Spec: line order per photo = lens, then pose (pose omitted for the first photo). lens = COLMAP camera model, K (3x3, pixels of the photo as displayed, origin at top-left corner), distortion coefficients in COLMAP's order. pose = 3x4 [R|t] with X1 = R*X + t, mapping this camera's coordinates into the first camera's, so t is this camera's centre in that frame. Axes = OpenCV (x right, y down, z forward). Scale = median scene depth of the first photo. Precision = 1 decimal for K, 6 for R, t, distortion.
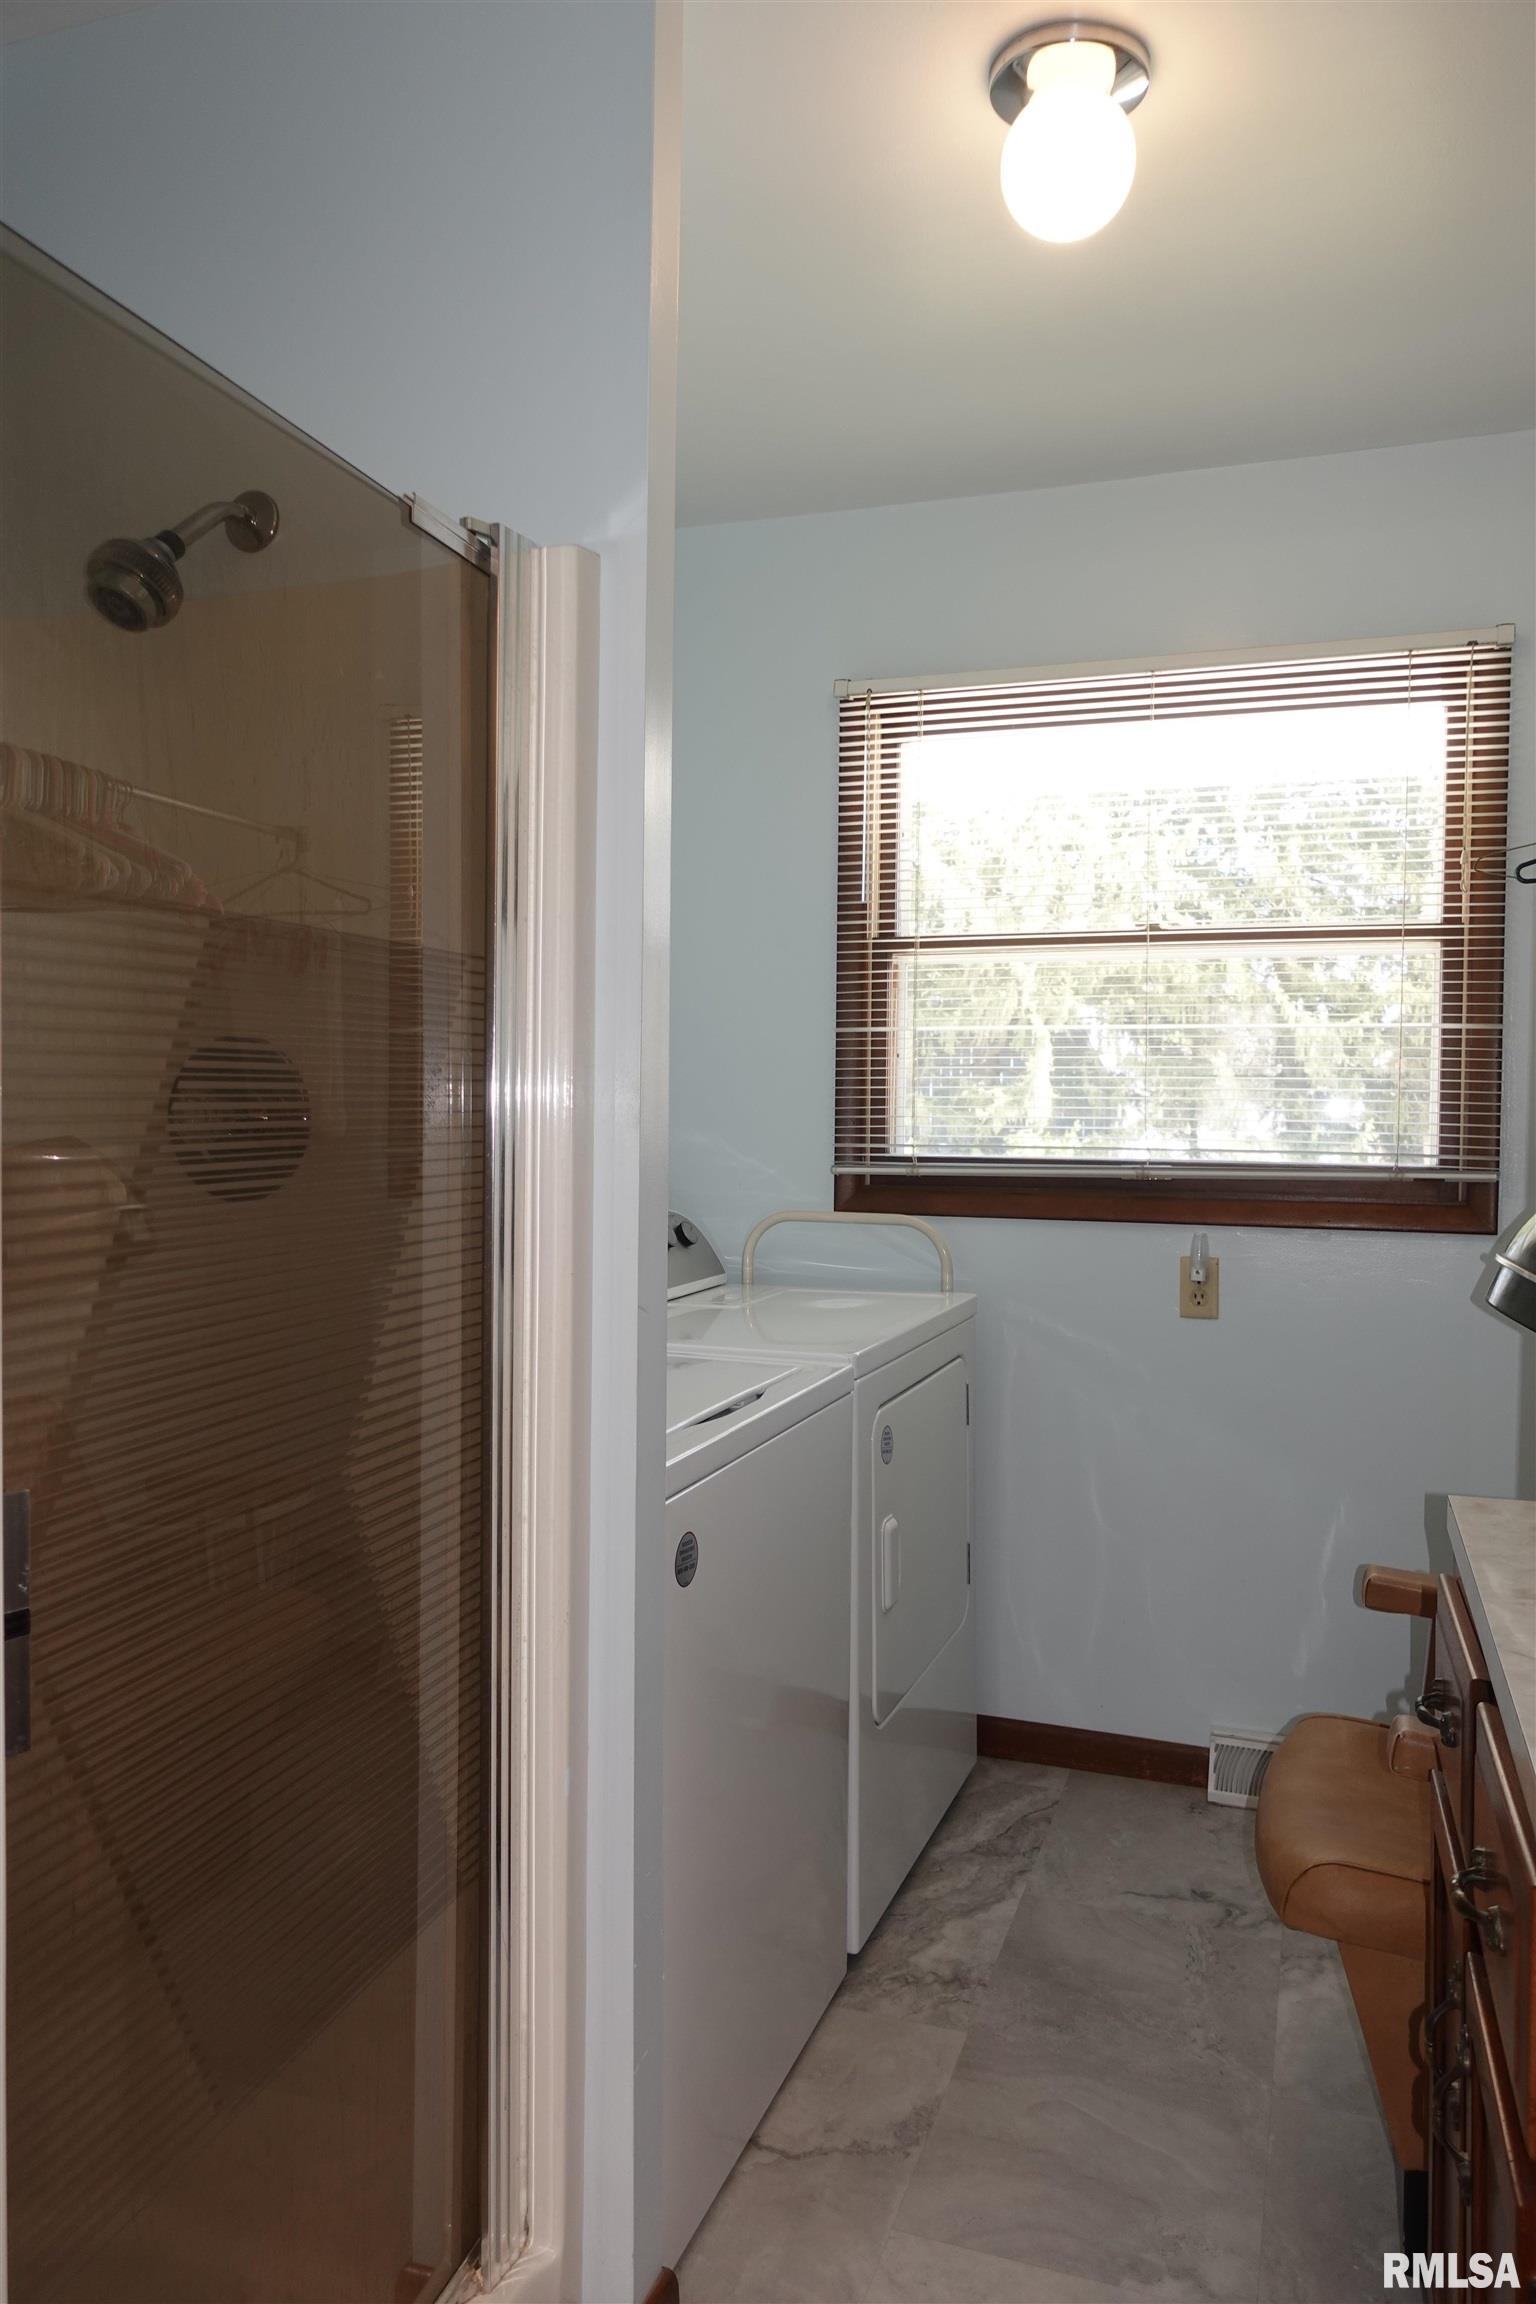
lens RADIAL K [[1617.1, 0, 767.0], [0, 1617.1, 1139.9], [0, 0, 1]] dist [0.005206, -0.004280]
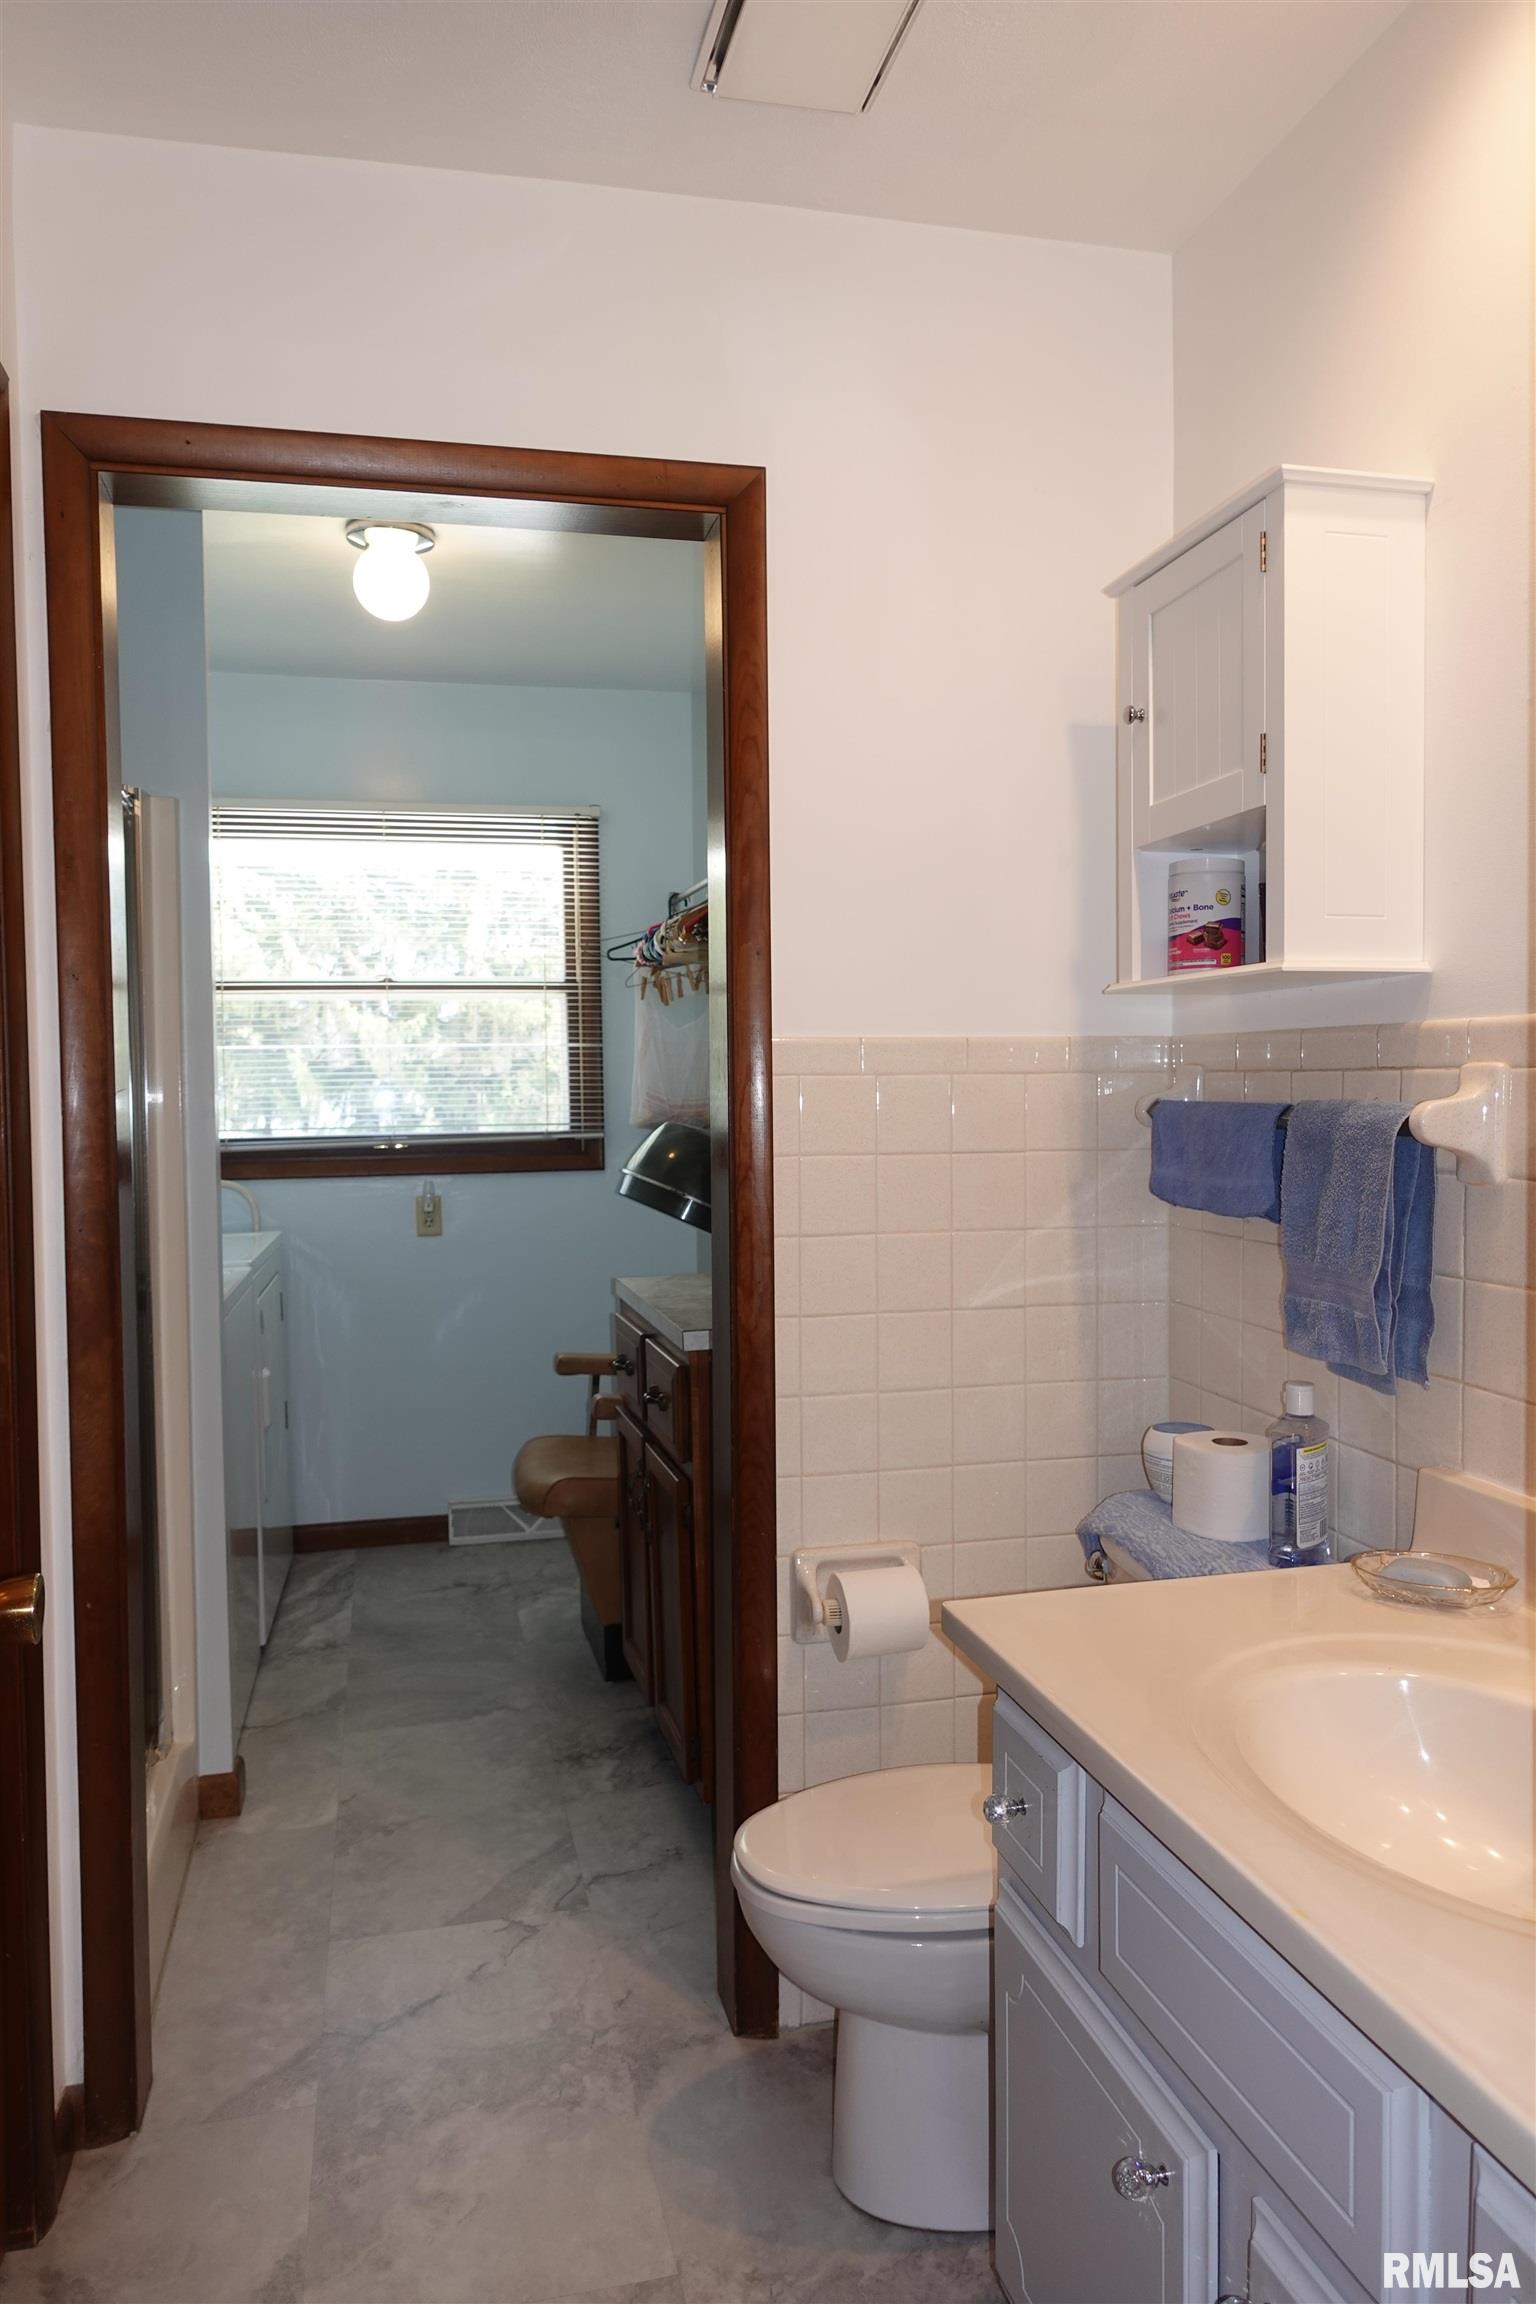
lens RADIAL K [[1617.1, 0, 767.0], [0, 1617.1, 1139.9], [0, 0, 1]] dist [0.005206, -0.004280]
pose [[0.842189, -0.041747, 0.537563, -0.306821], [0.039369, 0.999098, 0.015910, 0.008008], [-0.537743, 0.007764, 0.843073, -0.502969]]
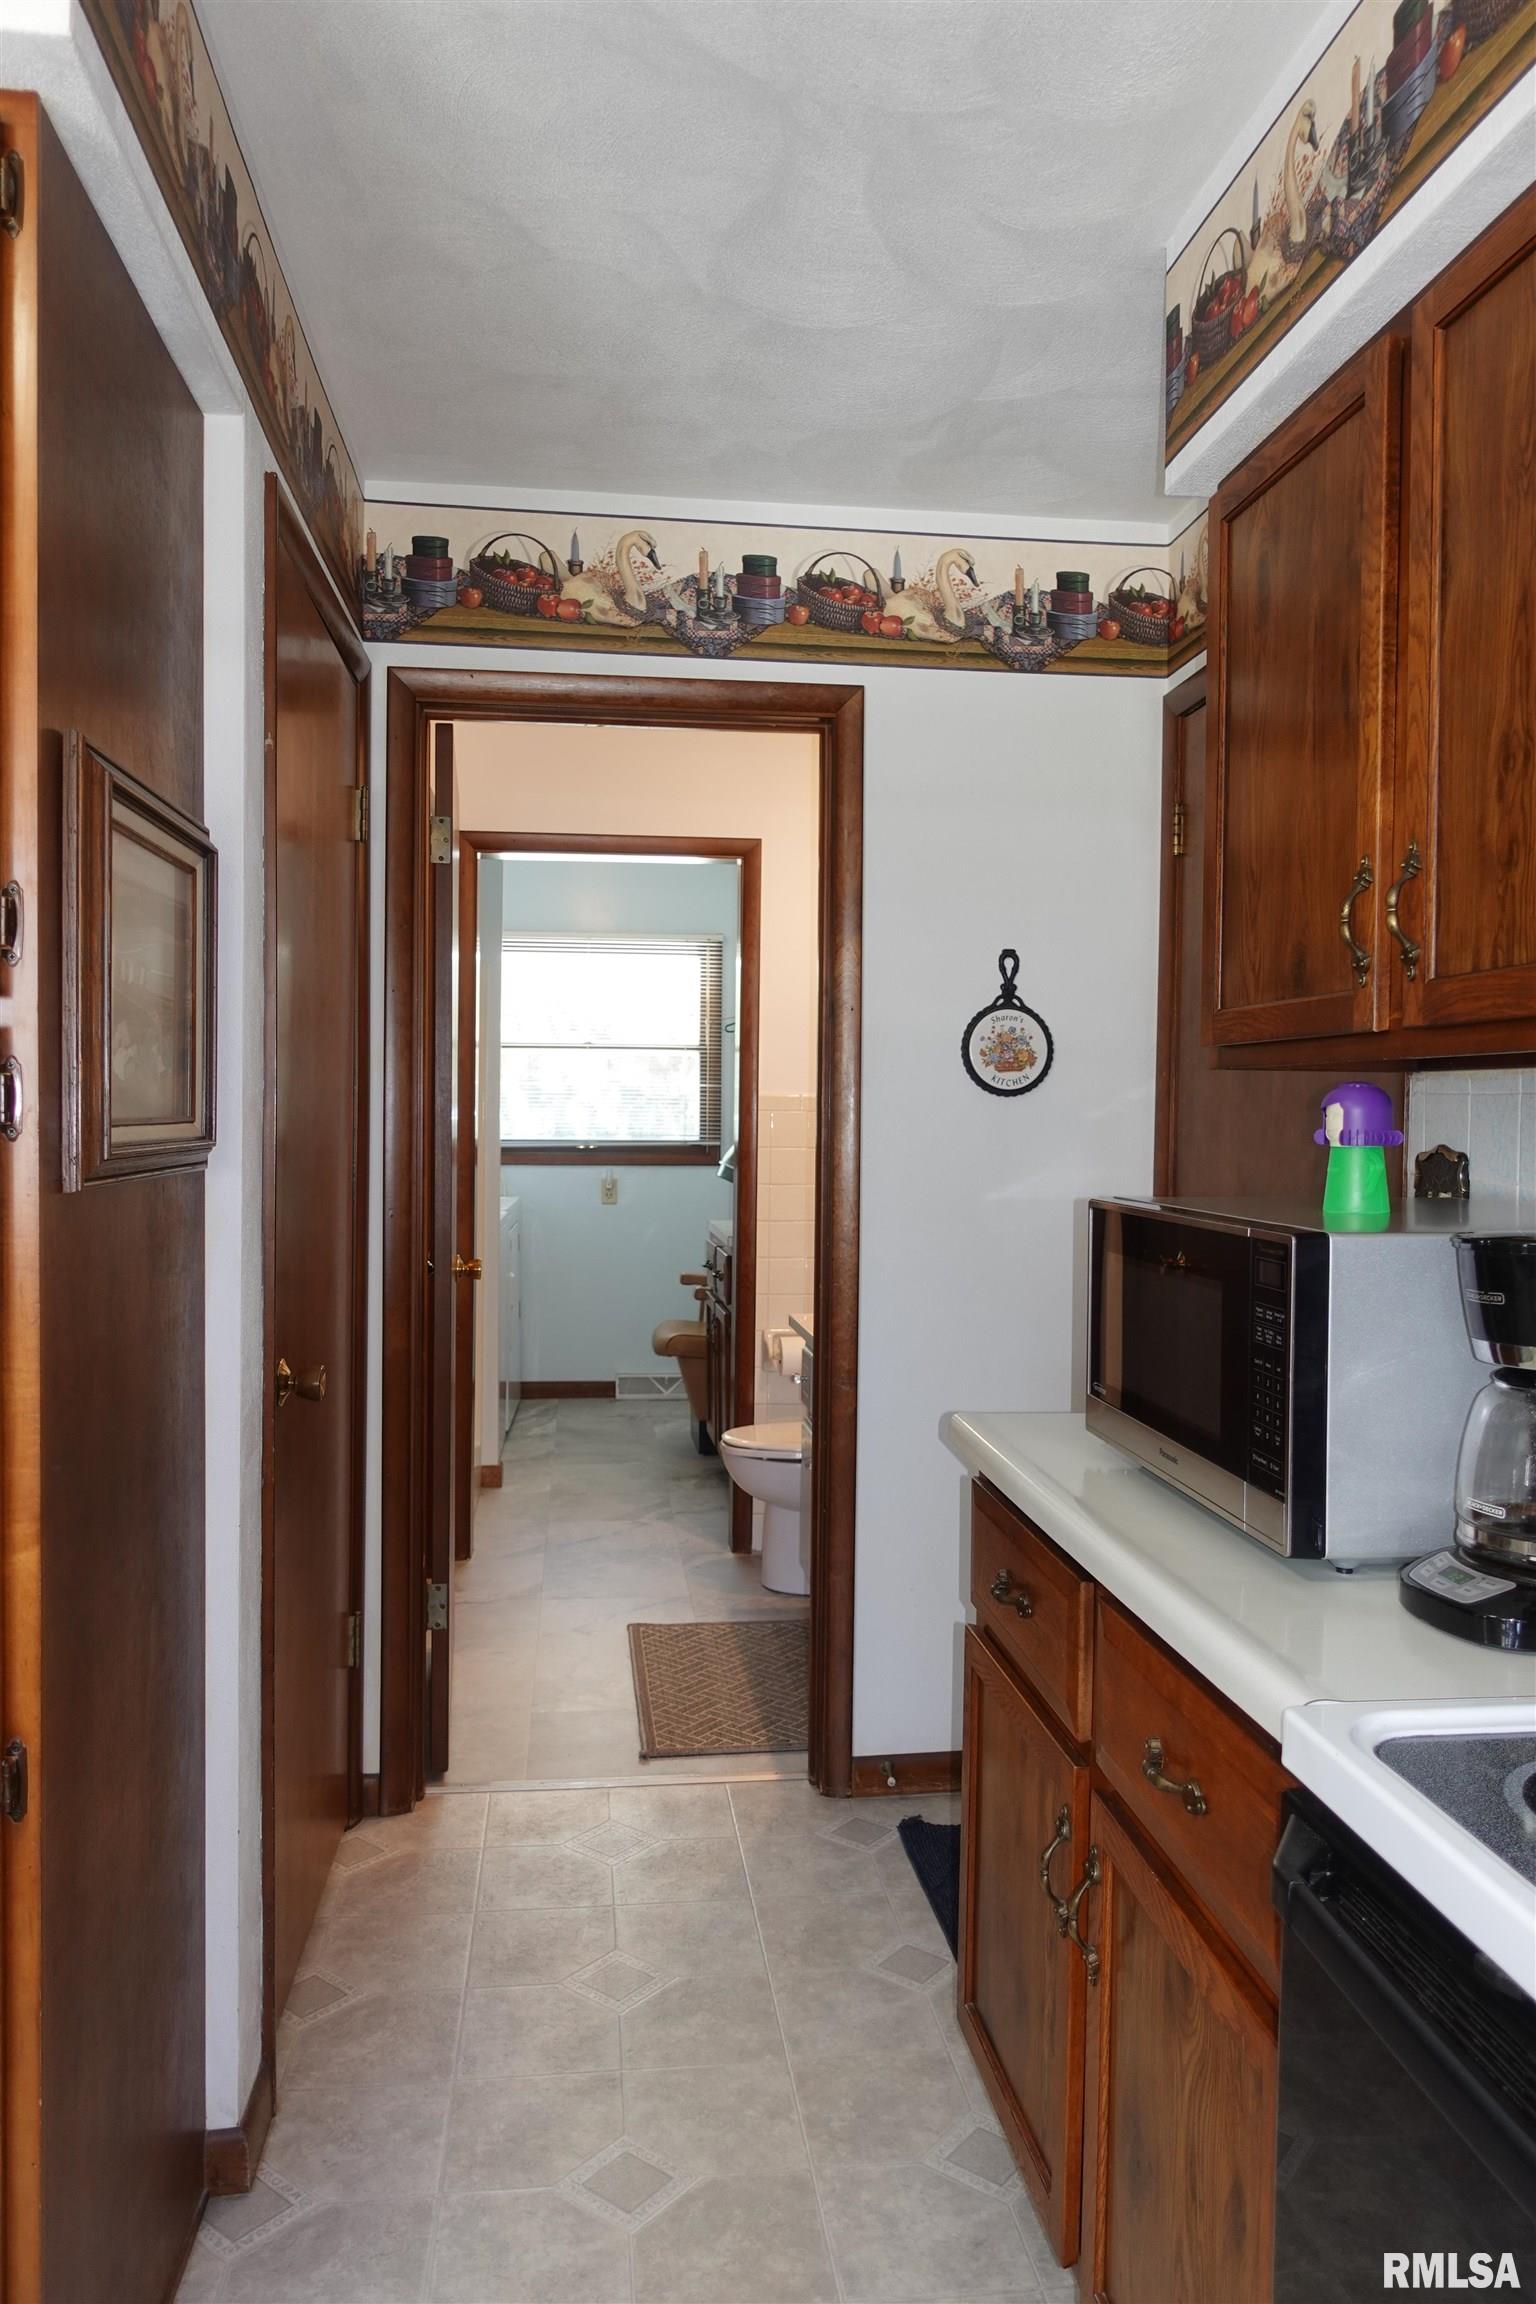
lens RADIAL K [[1591.7, 0, 768.9], [0, 1591.7, 1146.2], [0, 0, 1]] dist [0.005172, -0.002843]
pose [[0.898343, -0.012074, 0.439128, -0.615057], [0.012357, 0.999921, 0.002215, 0.022816], [-0.439120, 0.003436, 0.898422, -1.362329]]
